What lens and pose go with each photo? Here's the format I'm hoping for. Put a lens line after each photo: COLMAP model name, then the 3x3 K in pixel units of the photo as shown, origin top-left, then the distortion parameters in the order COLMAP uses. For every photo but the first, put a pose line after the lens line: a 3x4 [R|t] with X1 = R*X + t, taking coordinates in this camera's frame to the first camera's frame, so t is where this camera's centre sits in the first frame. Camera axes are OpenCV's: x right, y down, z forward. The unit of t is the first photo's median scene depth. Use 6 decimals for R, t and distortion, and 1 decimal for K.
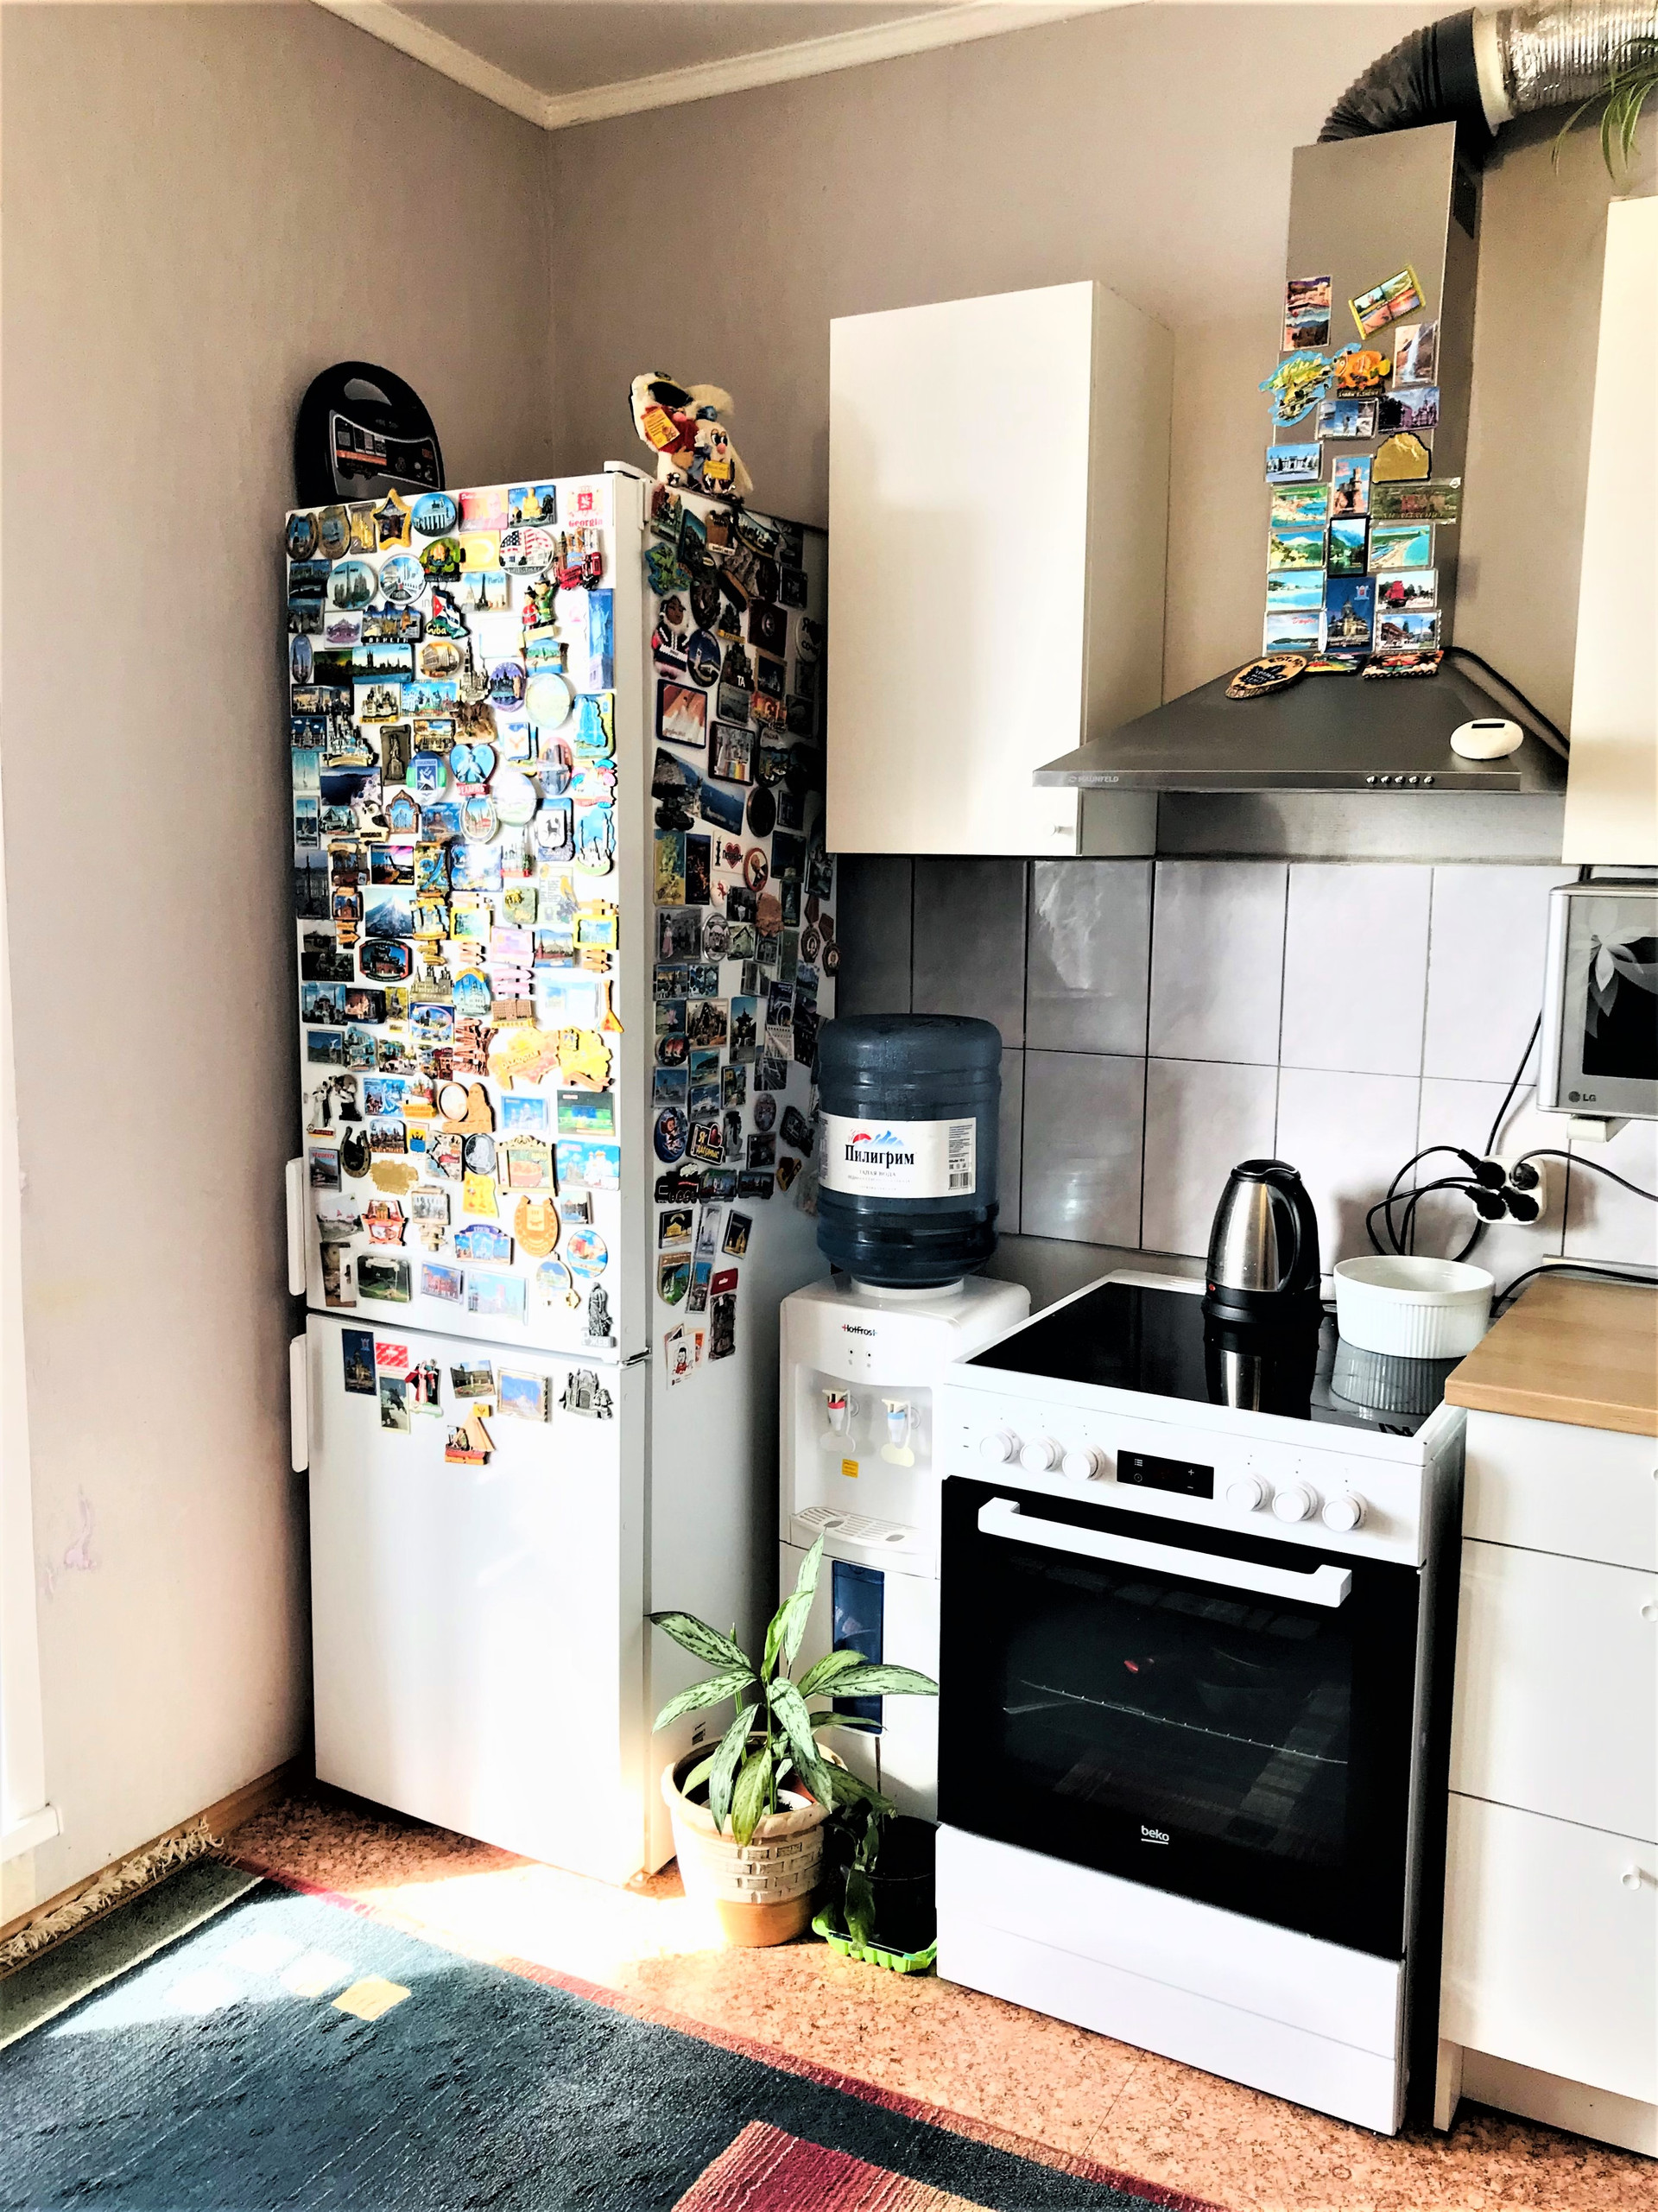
lens RADIAL K [[1832.3, 0, 829.0], [0, 1832.3, 1106.0], [0, 0, 1]] dist [0.000837, -0.001816]
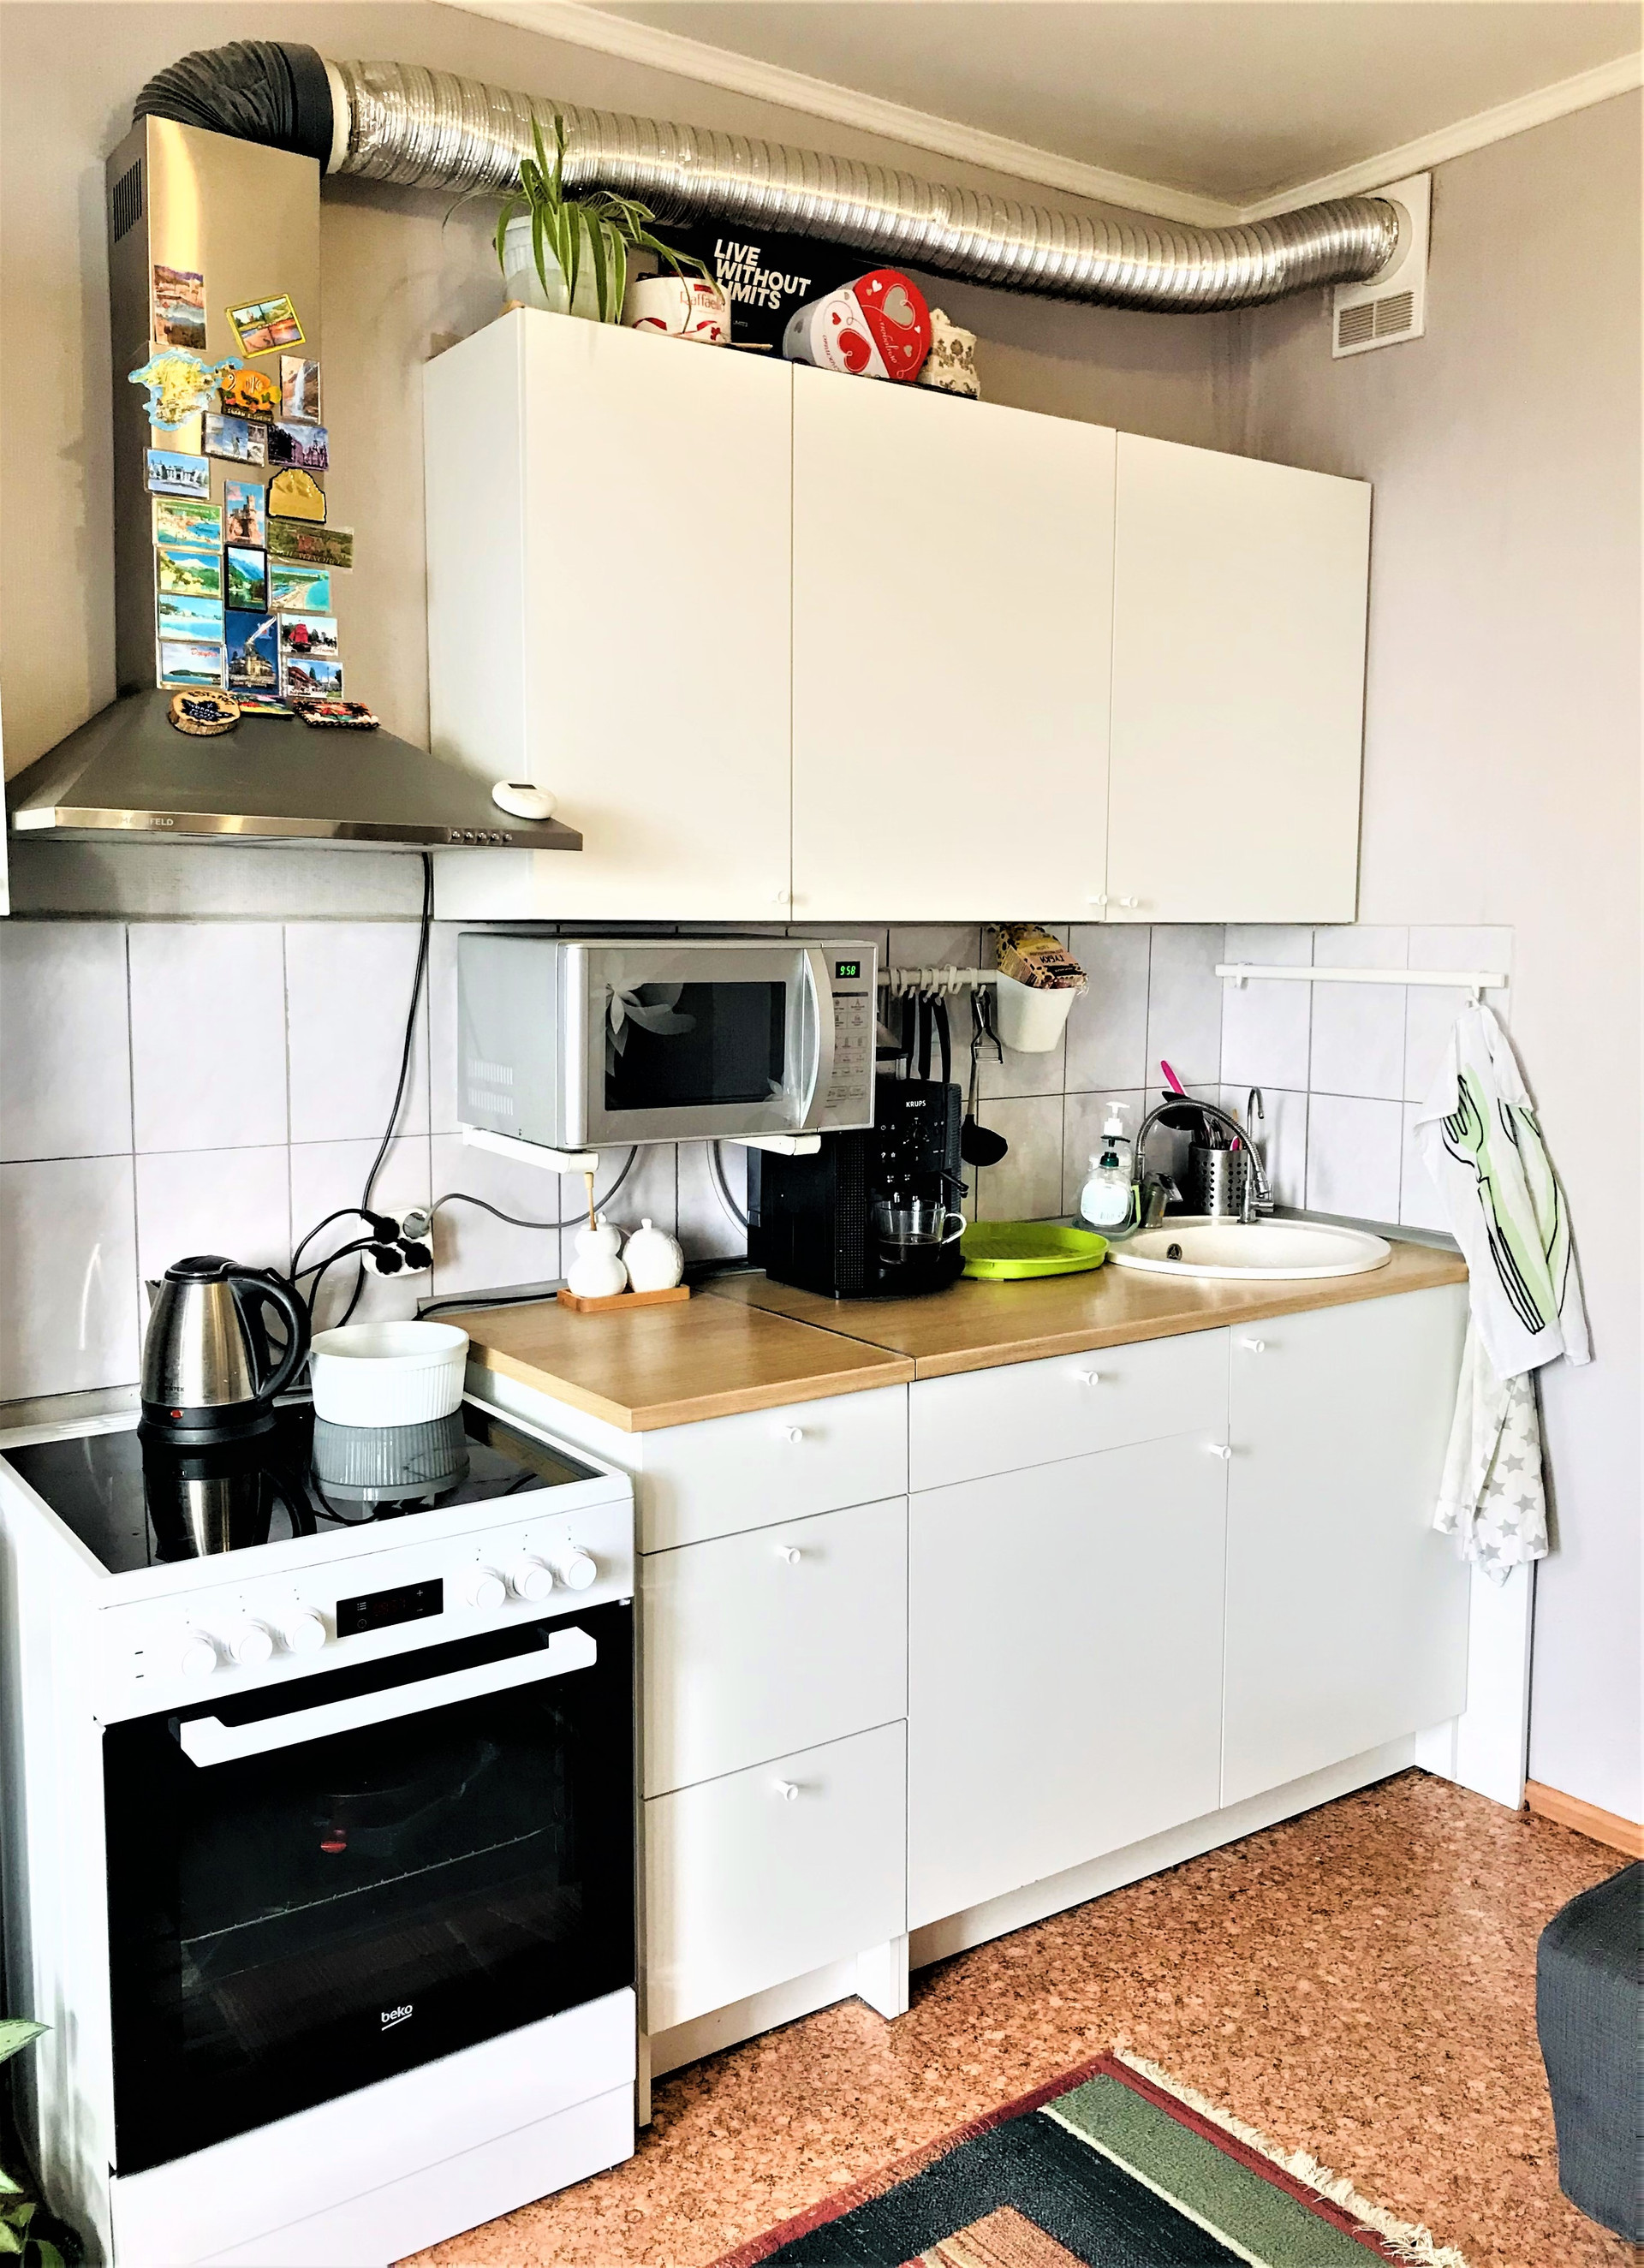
lens RADIAL K [[1852.7, 0, 755.4], [0, 1852.7, 1128.8], [0, 0, 1]] dist [0.006797, -0.009976]
pose [[0.430498, -0.113282, 0.895455, -0.475275], [0.130215, 0.989509, 0.062578, -0.057001], [-0.893149, 0.089661, 0.440732, 0.387530]]
